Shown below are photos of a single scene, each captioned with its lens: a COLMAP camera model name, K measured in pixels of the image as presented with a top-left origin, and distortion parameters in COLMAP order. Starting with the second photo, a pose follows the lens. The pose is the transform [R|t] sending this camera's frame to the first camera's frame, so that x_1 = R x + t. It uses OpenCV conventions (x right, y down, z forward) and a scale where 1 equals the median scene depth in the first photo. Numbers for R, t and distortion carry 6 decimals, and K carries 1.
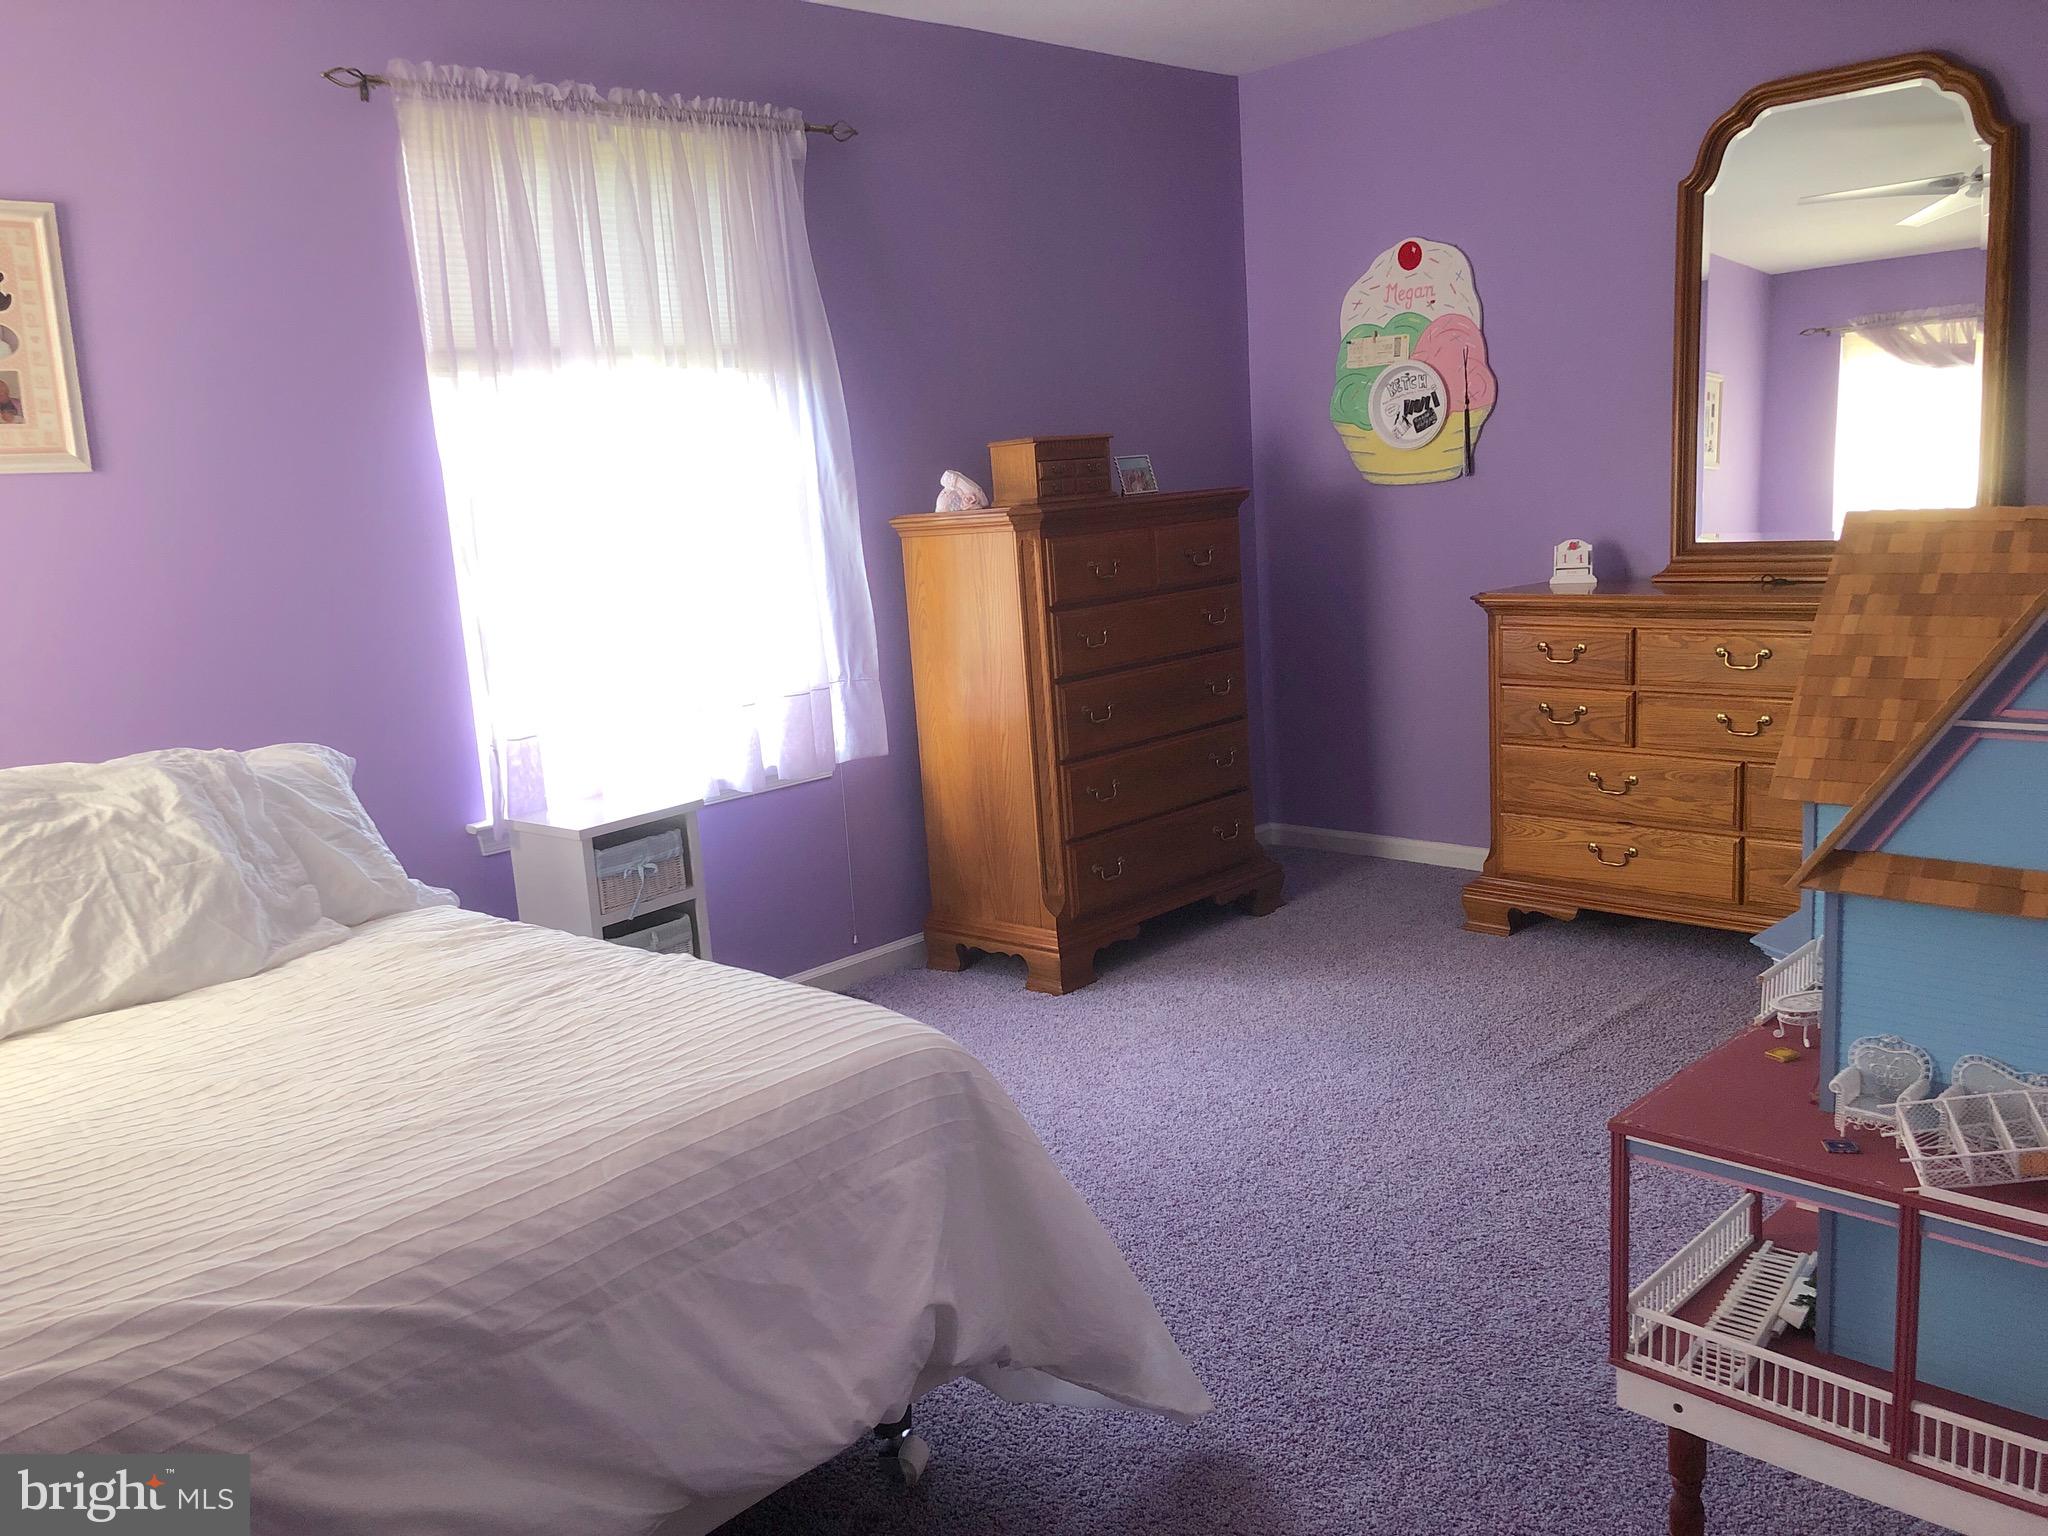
lens RADIAL K [[1688.2, 0, 1017.0], [0, 1688.2, 761.3], [0, 0, 1]] dist [0.049530, -0.048945]
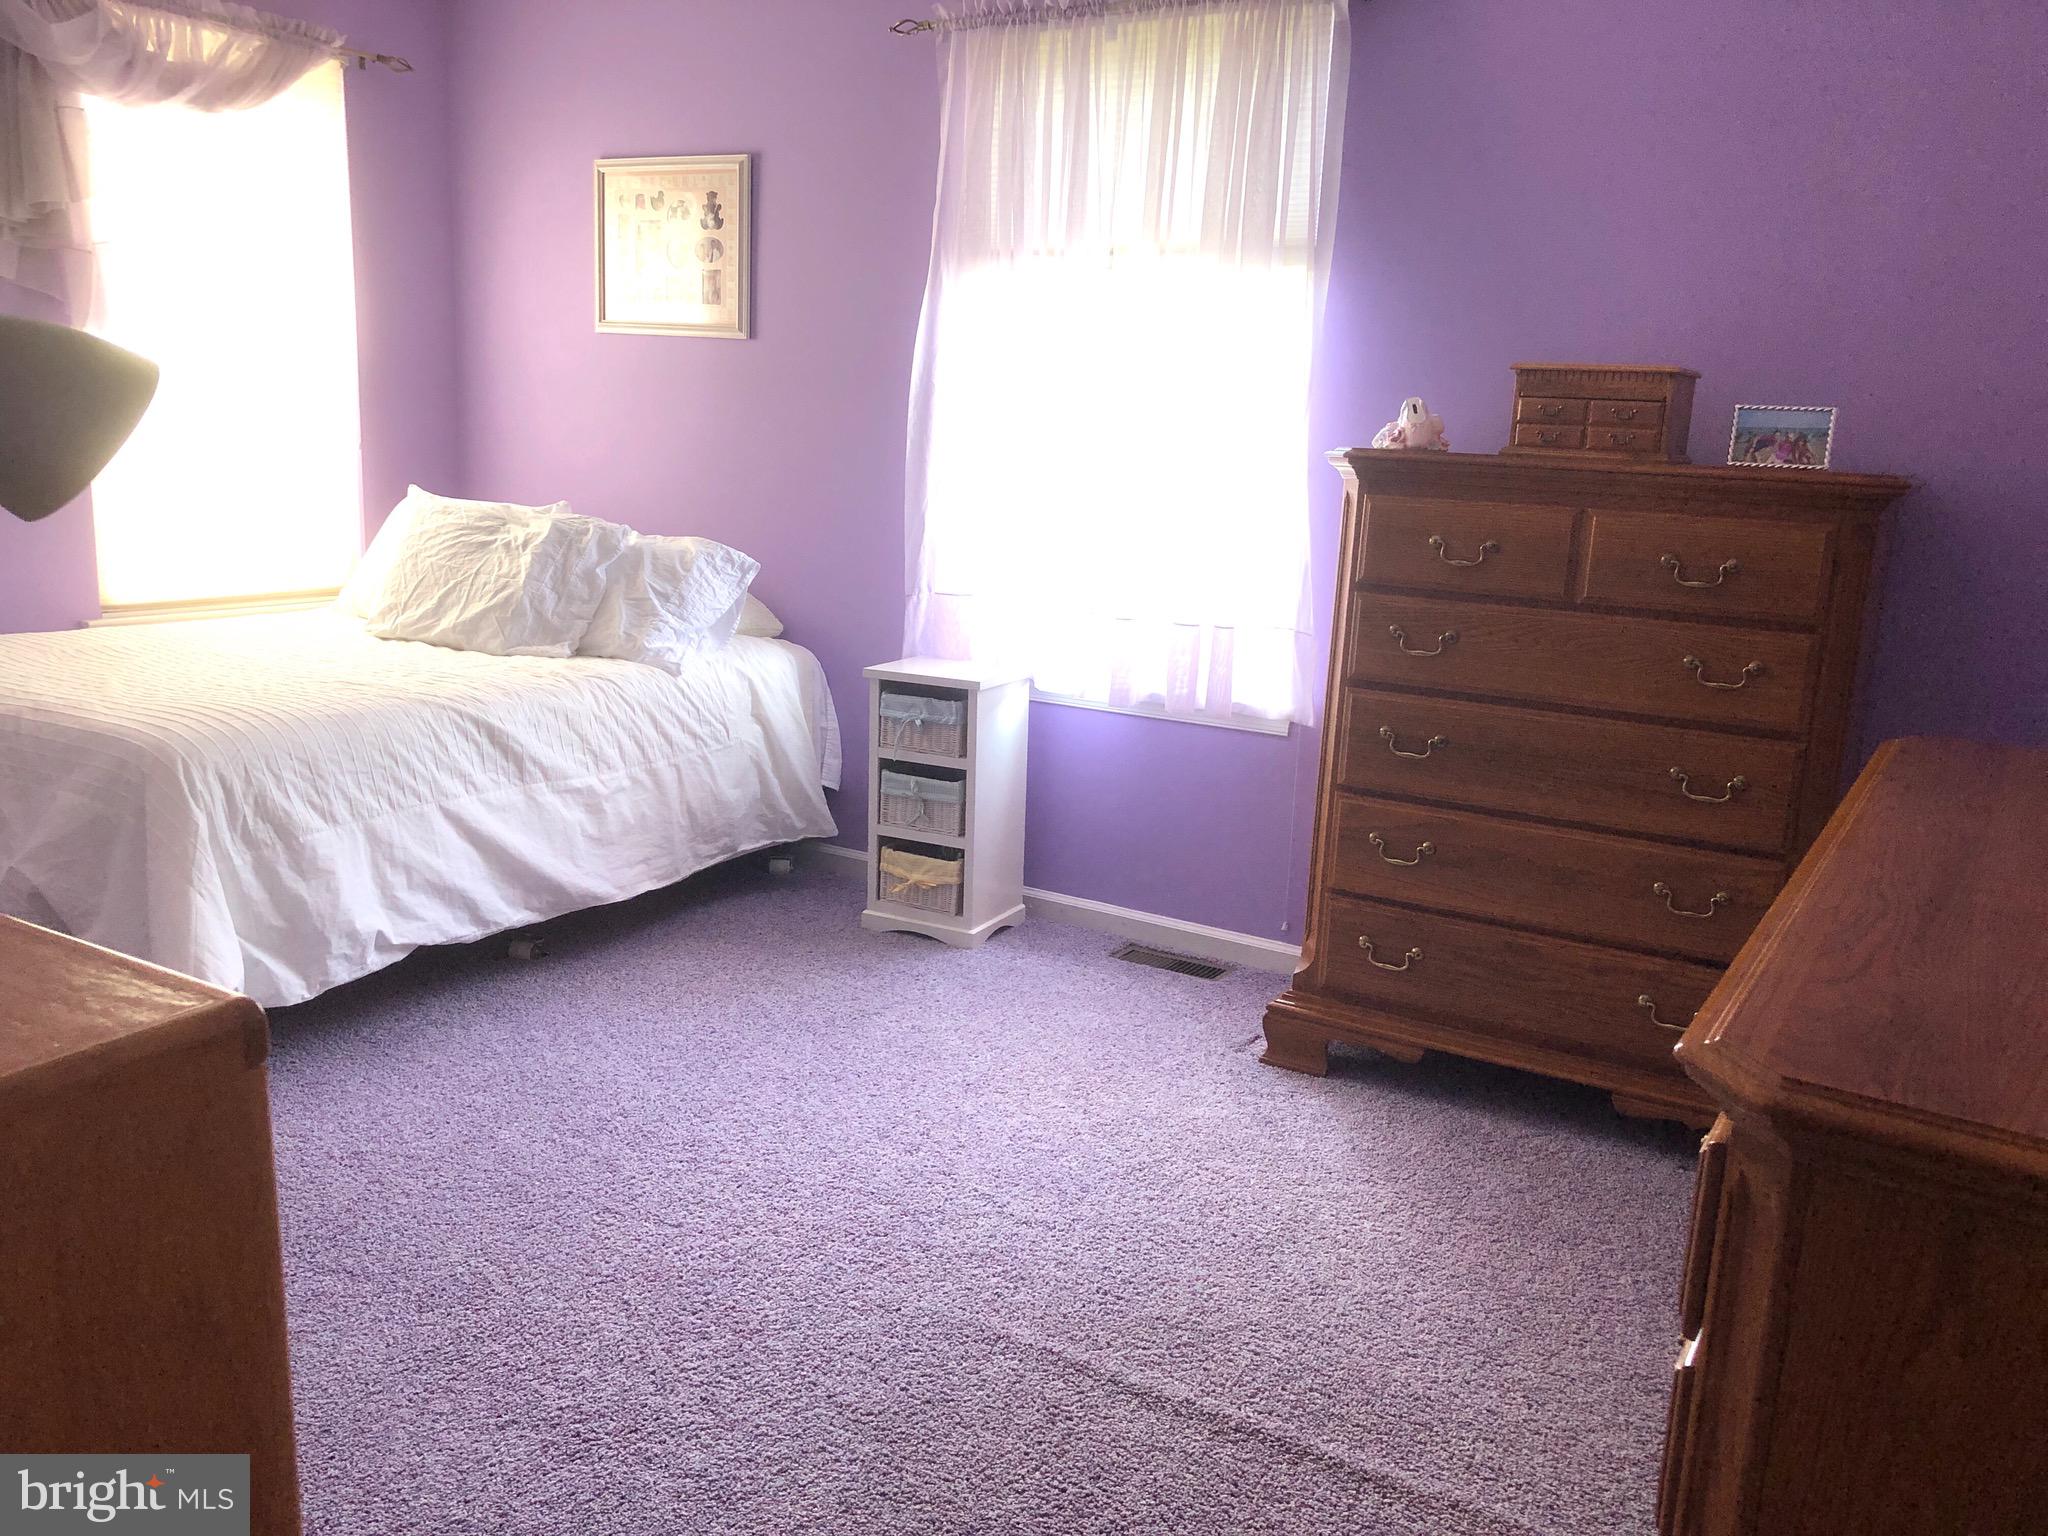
lens RADIAL K [[1688.2, 0, 1017.0], [0, 1688.2, 761.3], [0, 0, 1]] dist [0.049530, -0.048945]
pose [[0.214360, 0.270716, -0.938489, 0.861788], [-0.227592, 0.948221, 0.221539, -0.177824], [0.949869, 0.166103, 0.264874, 0.789061]]
